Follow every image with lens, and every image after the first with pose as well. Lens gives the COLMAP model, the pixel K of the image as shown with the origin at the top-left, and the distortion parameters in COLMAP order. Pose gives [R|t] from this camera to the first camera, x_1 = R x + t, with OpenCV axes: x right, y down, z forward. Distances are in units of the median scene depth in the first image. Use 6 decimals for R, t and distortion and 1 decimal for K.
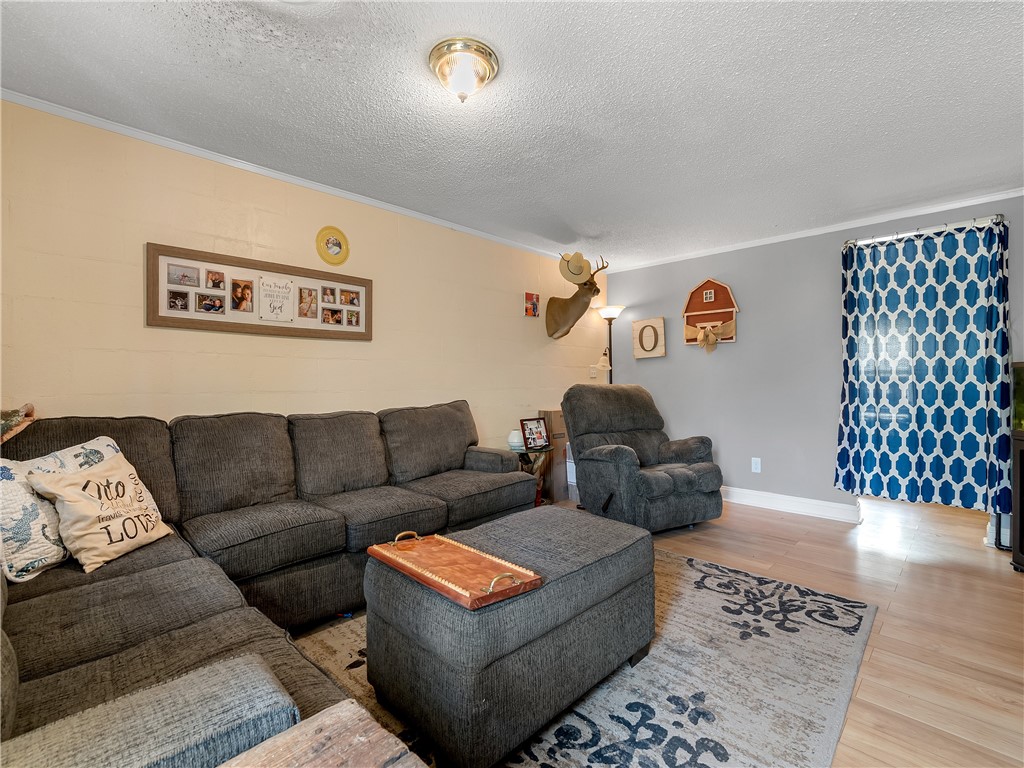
lens RADIAL K [[463.6, 0, 518.2], [0, 463.6, 381.6], [0, 0, 1]] dist [-0.007781, 0.001389]
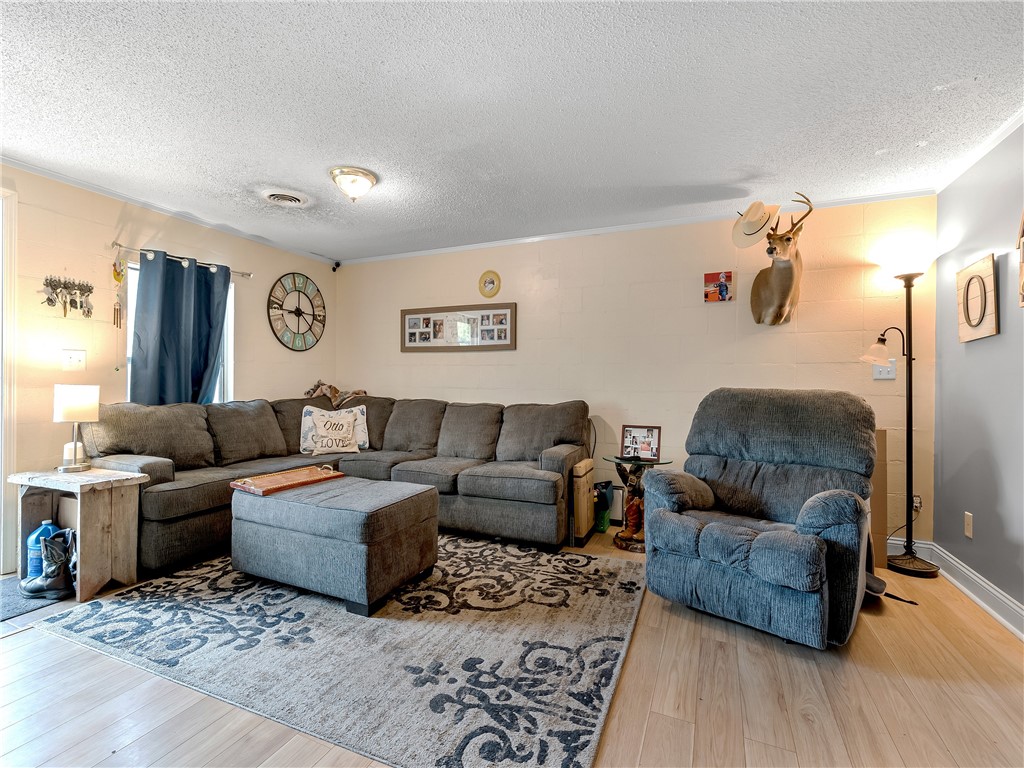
lens RADIAL K [[463.6, 0, 518.0], [0, 463.6, 381.7], [0, 0, 1]] dist [-0.007781, 0.001389]
pose [[0.355438, 0.003209, -0.934695, 1.114473], [-0.012781, 0.999917, -0.001427, 0.001564], [0.934613, 0.012454, 0.355449, 0.699884]]
